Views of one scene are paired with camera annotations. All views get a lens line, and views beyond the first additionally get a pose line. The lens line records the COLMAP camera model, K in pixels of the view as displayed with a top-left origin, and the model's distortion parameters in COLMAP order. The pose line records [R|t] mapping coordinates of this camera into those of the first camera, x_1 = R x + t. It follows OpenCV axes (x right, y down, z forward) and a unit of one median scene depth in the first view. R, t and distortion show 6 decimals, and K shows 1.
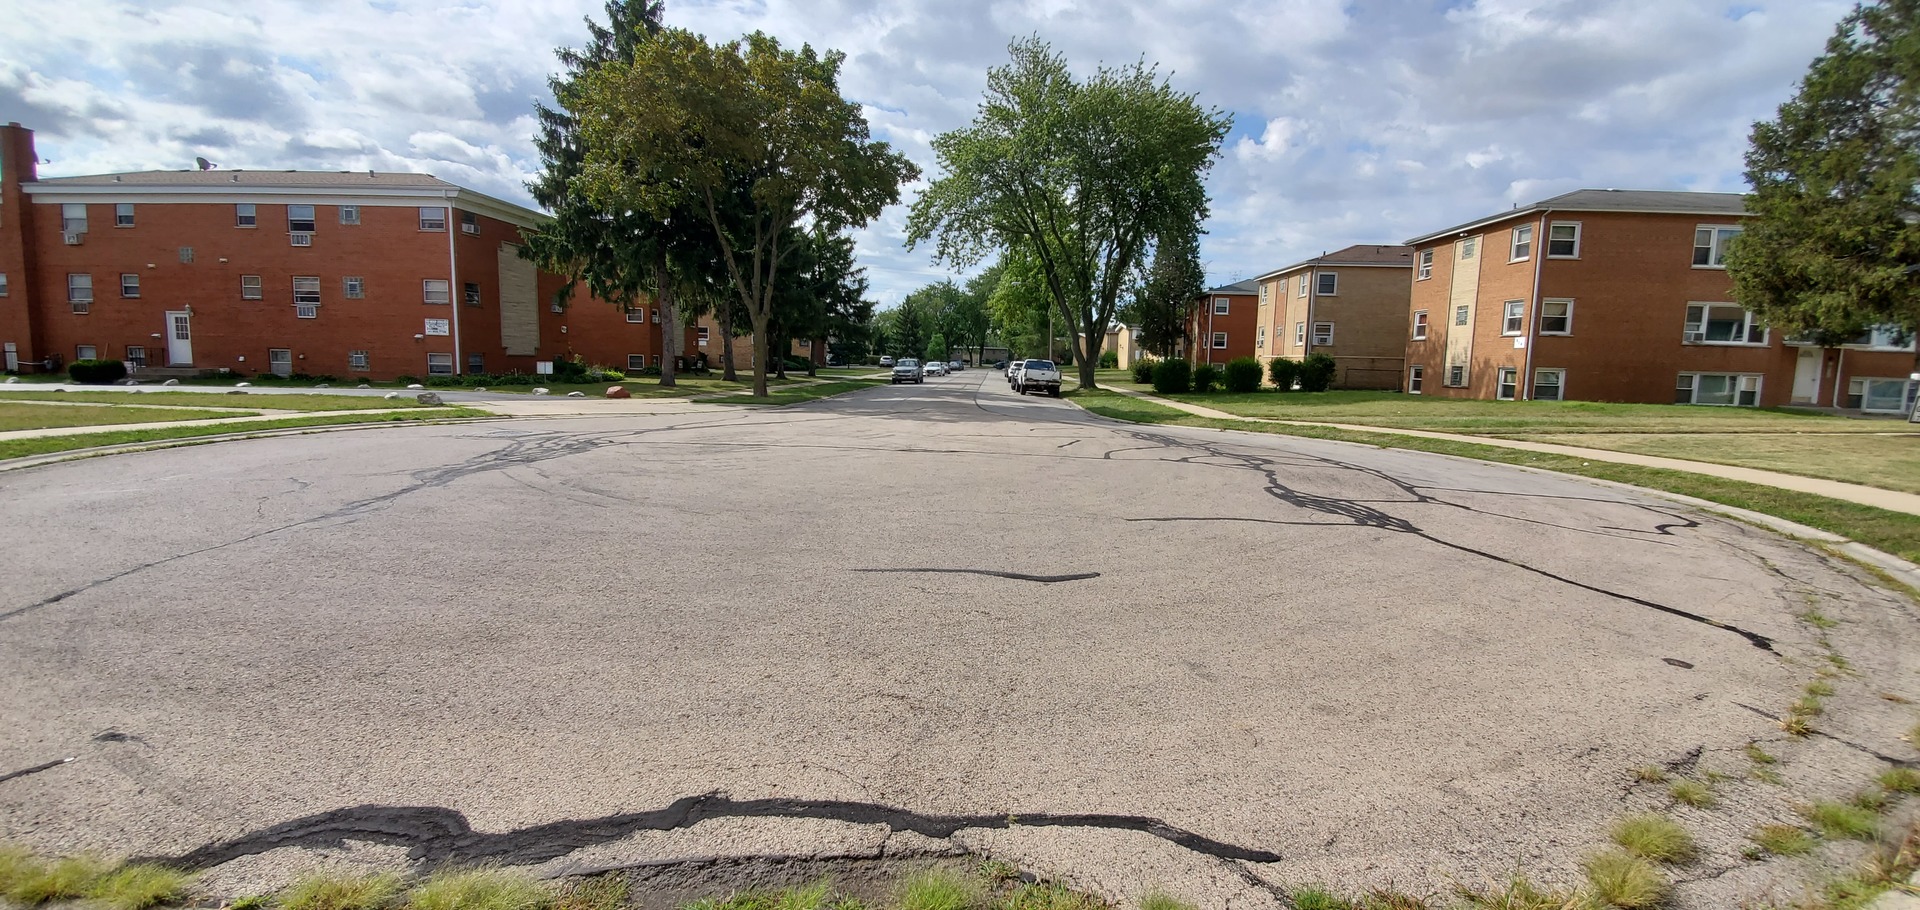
lens RADIAL K [[789.7, 0, 960.9], [0, 789.7, 454.4], [0, 0, 1]] dist [0.000635, -0.012521]
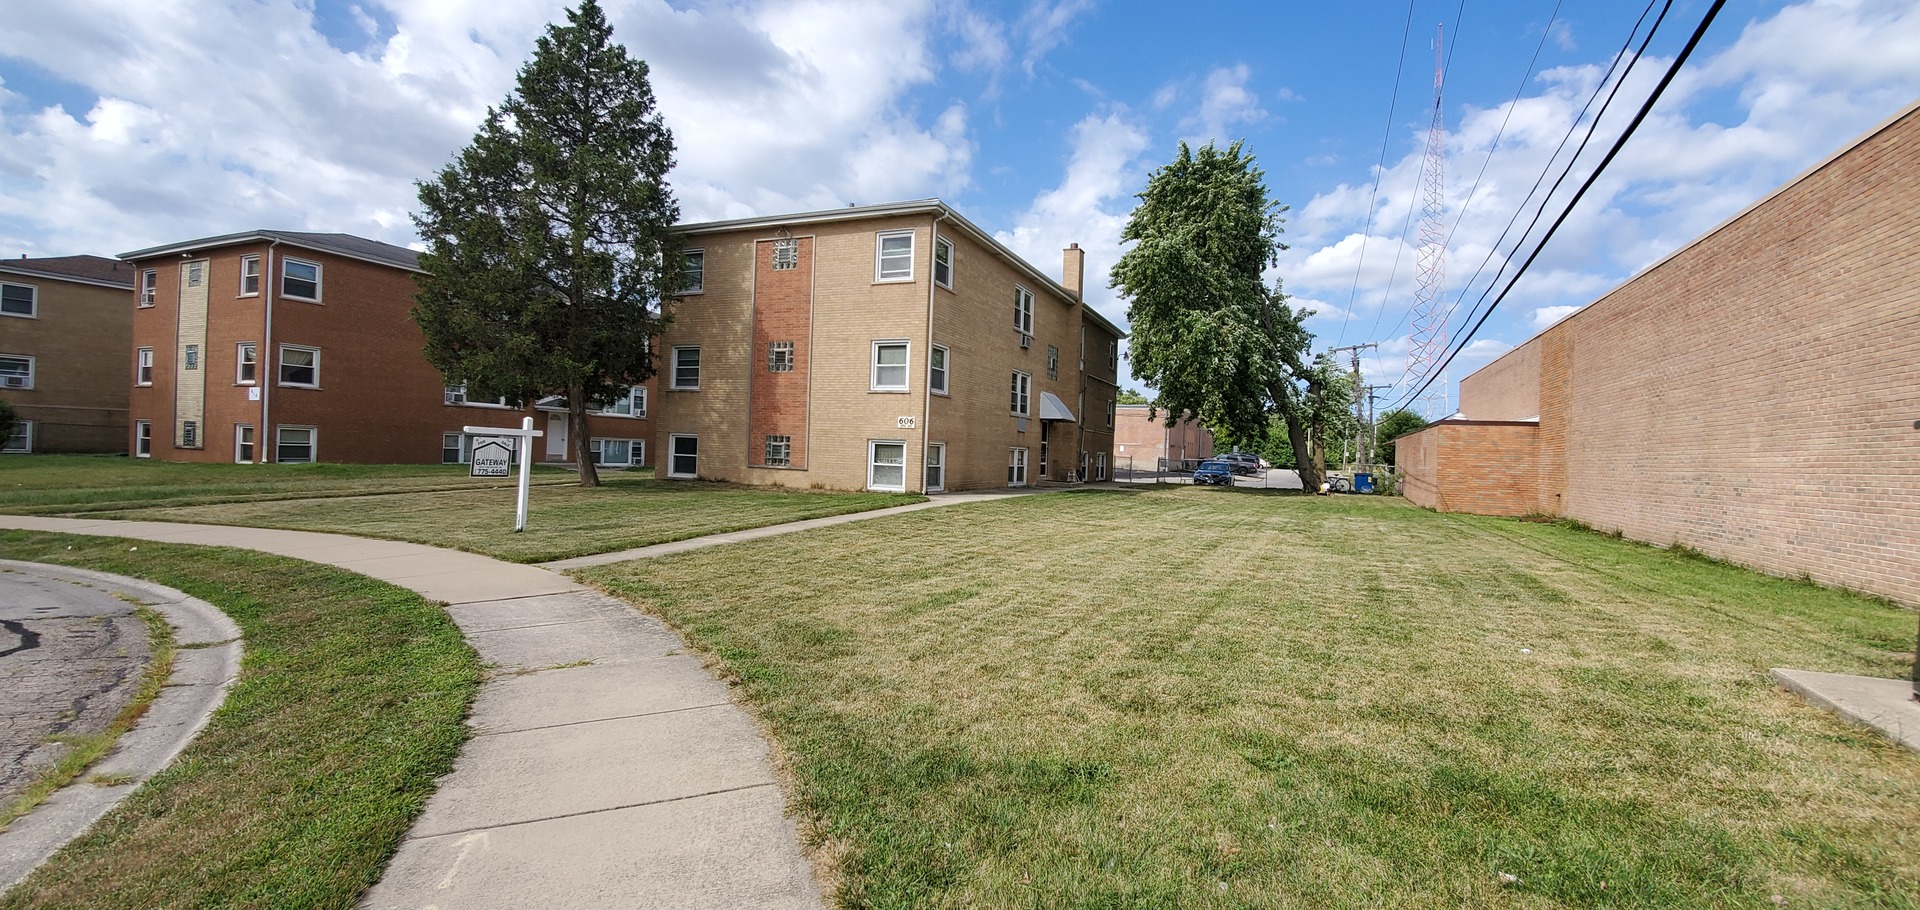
lens RADIAL K [[773.4, 0, 960.0], [0, 773.4, 455.0], [0, 0, 1]] dist [-0.001015, -0.004856]
pose [[0.394710, -0.009990, 0.918752, 0.256604], [0.083559, 0.996188, -0.025066, 0.004744], [-0.914998, 0.086664, 0.394040, 0.005201]]
